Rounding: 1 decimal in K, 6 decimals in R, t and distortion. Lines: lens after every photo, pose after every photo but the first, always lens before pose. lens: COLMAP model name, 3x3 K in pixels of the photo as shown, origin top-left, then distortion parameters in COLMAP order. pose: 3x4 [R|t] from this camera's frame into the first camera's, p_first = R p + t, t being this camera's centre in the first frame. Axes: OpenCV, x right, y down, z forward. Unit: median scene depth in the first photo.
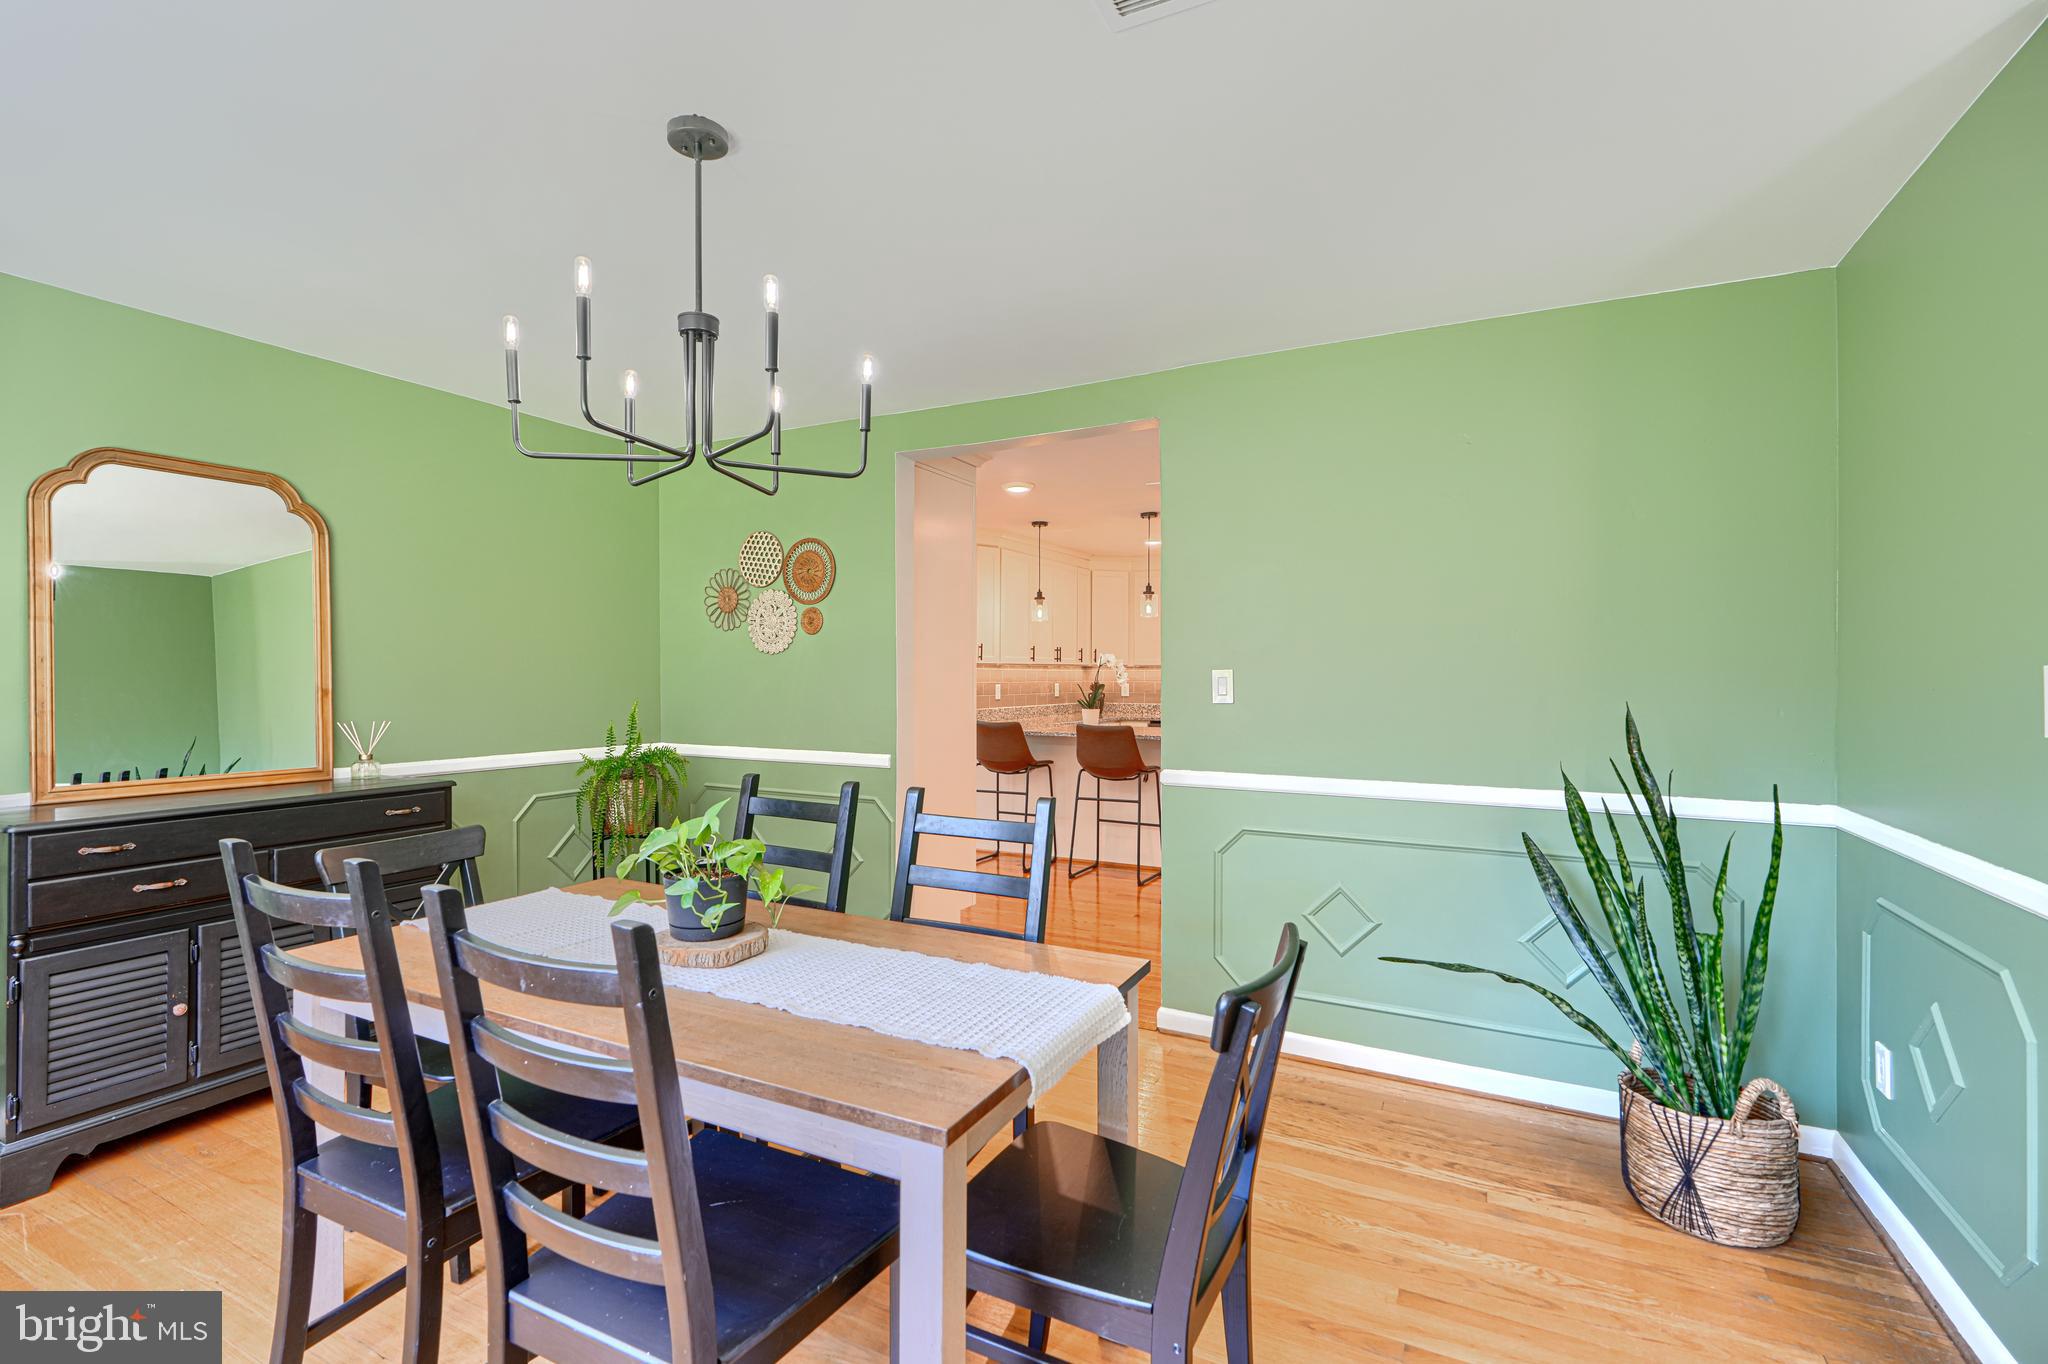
lens RADIAL K [[929.4, 0, 1021.8], [0, 929.4, 678.8], [0, 0, 1]] dist [0.000491, 0.001263]
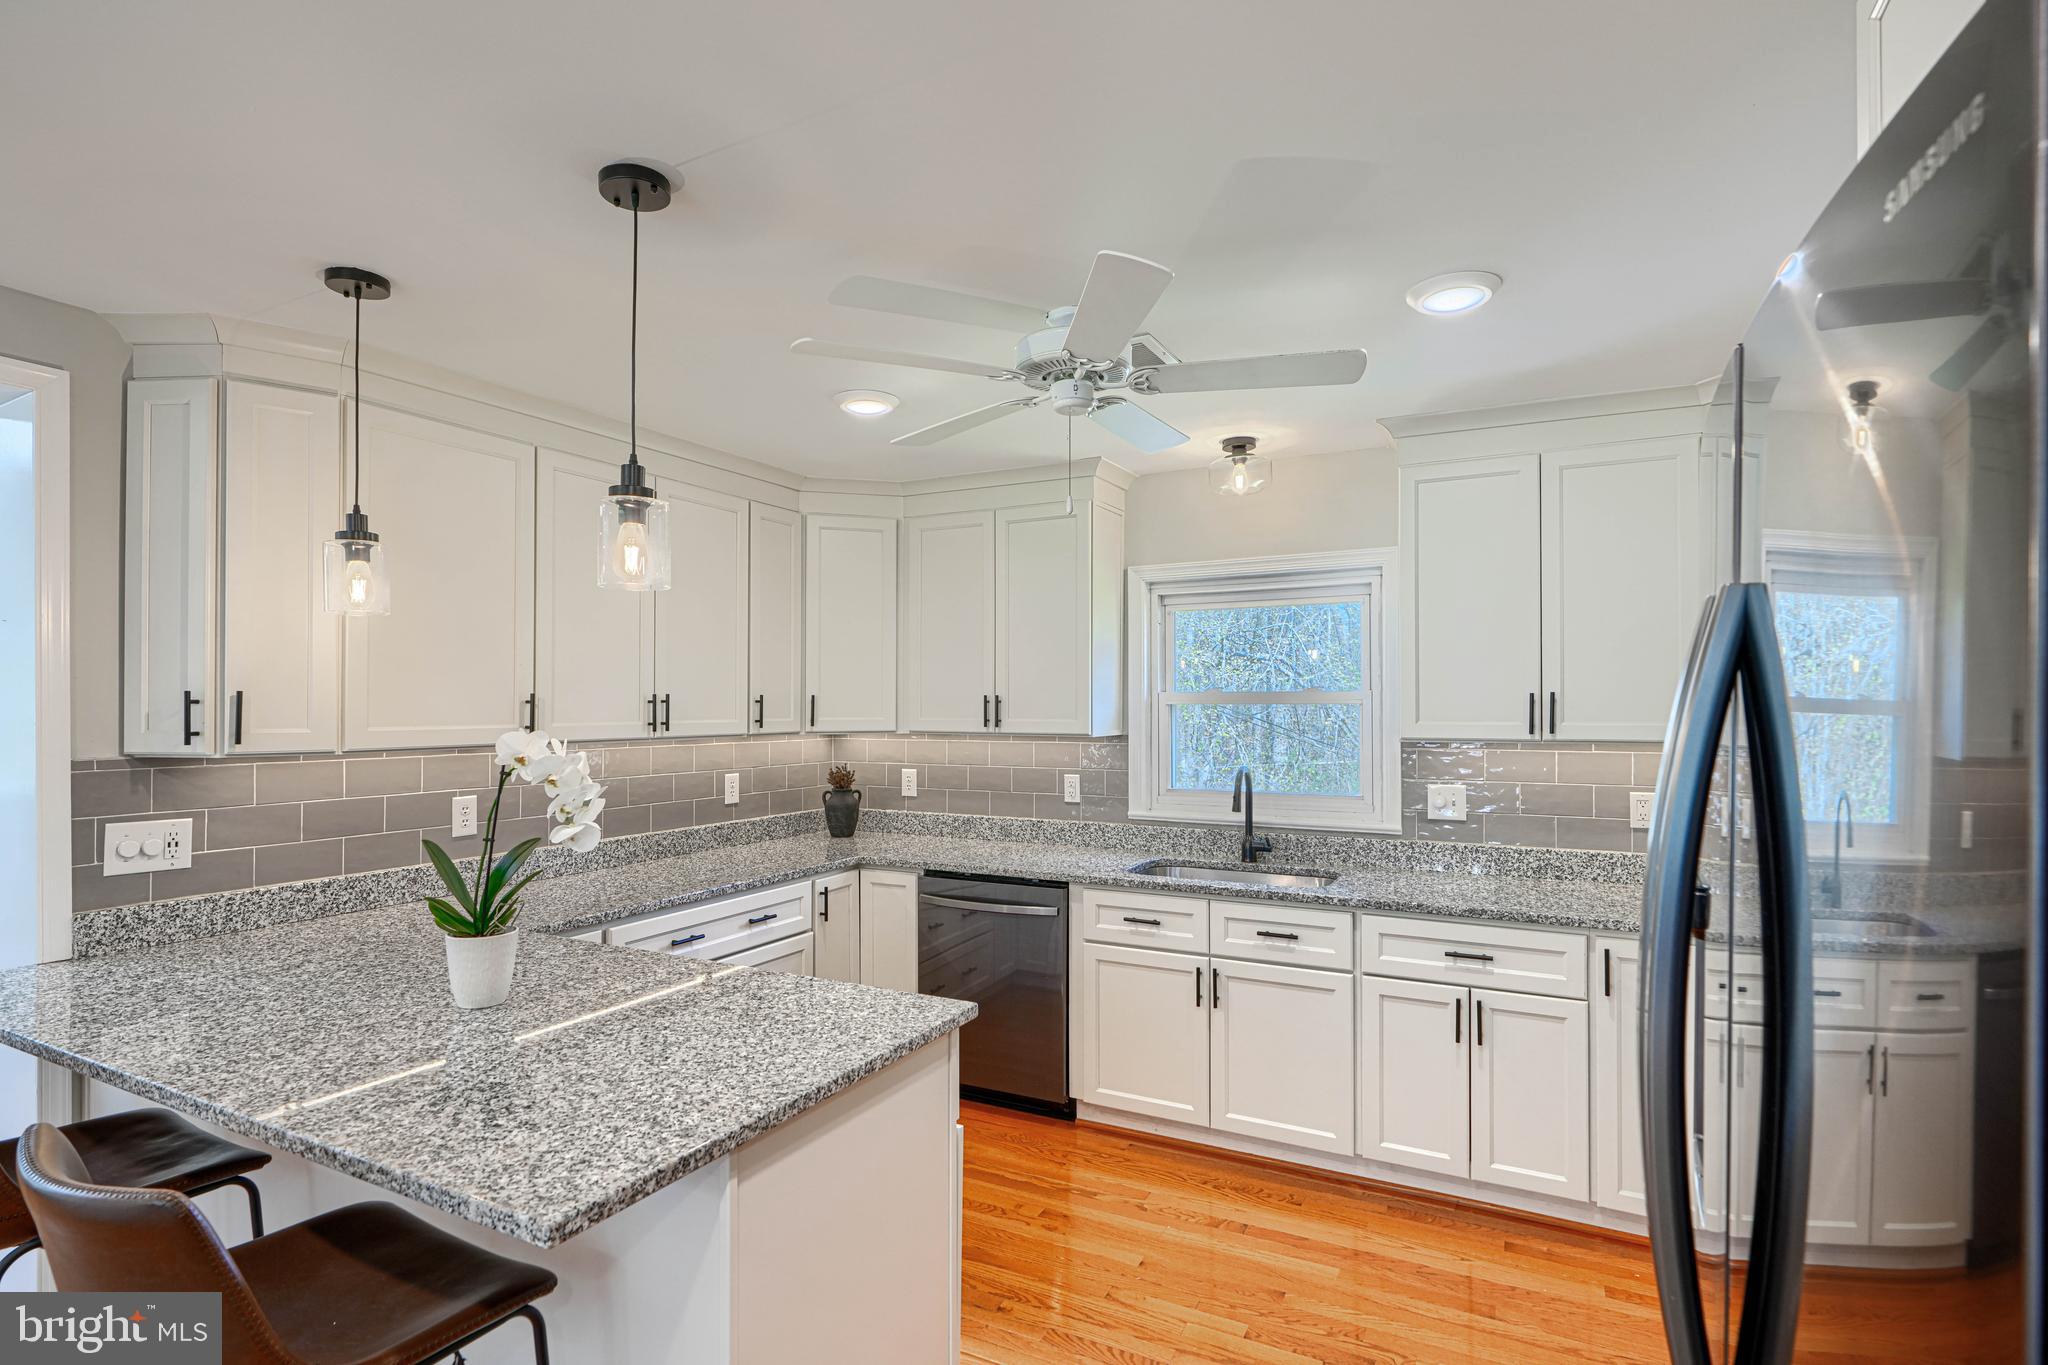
lens RADIAL K [[991.7, 0, 1018.1], [0, 991.7, 695.8], [0, 0, 1]] dist [0.004975, -0.000784]
pose [[0.999986, -0.002103, -0.004788, 0.197959], [0.002038, 0.999906, -0.013590, -0.028329], [0.004816, 0.013580, 0.999896, 0.601934]]
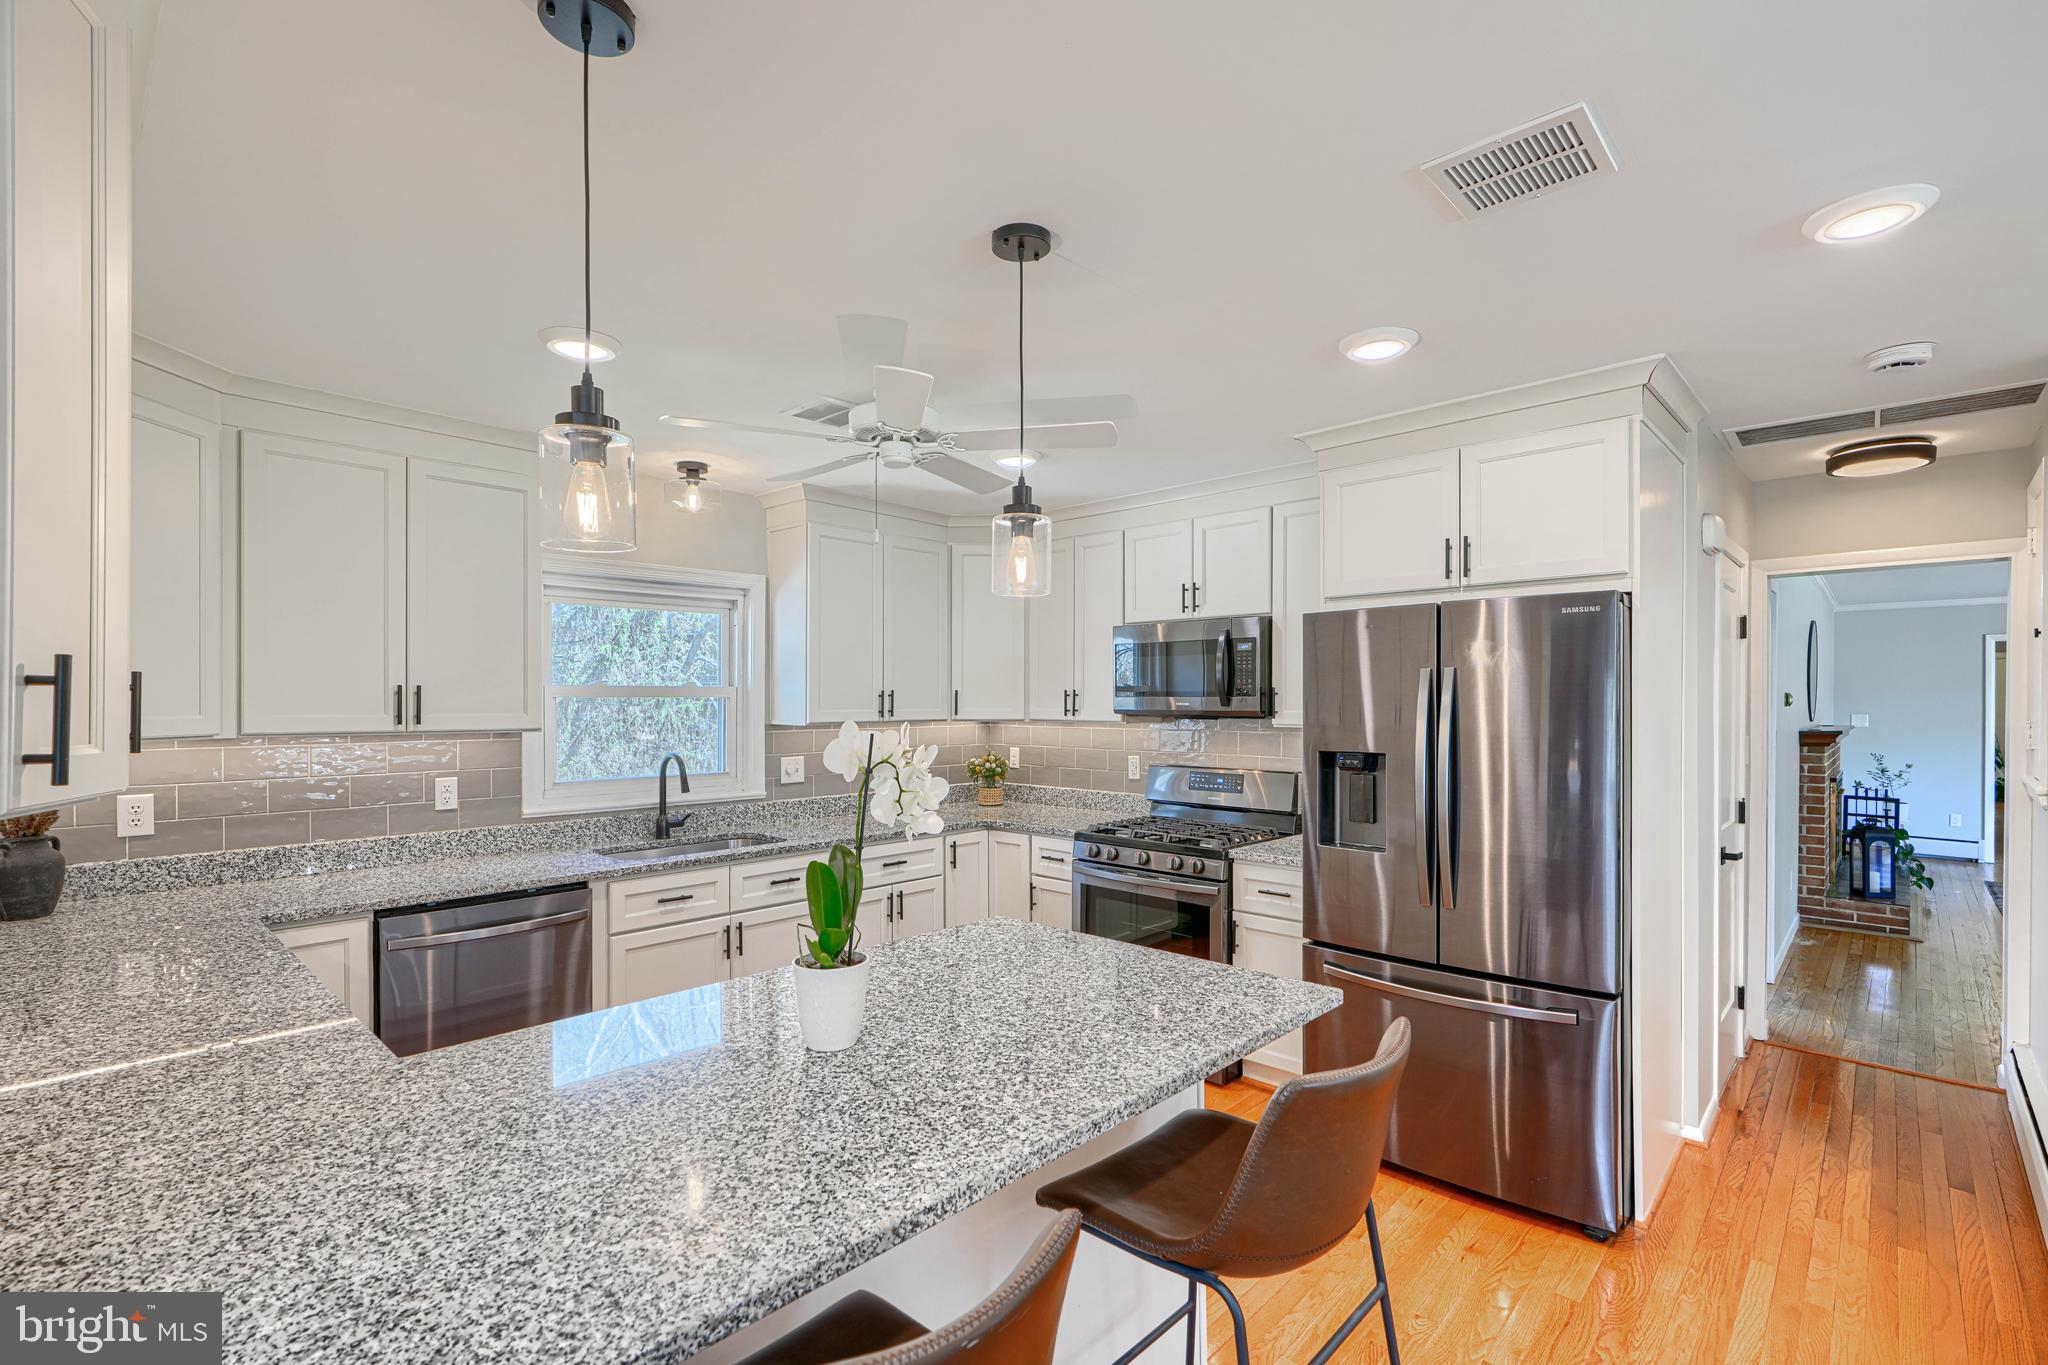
lens RADIAL K [[929.4, 0, 1023.1], [0, 929.4, 702.0], [0, 0, 1]] dist [0.000491, 0.001263]
pose [[0.277117, -0.003034, 0.960831, -0.115258], [0.003794, 0.999991, 0.002064, -0.028263], [-0.960829, 0.003074, 0.277126, 0.755638]]
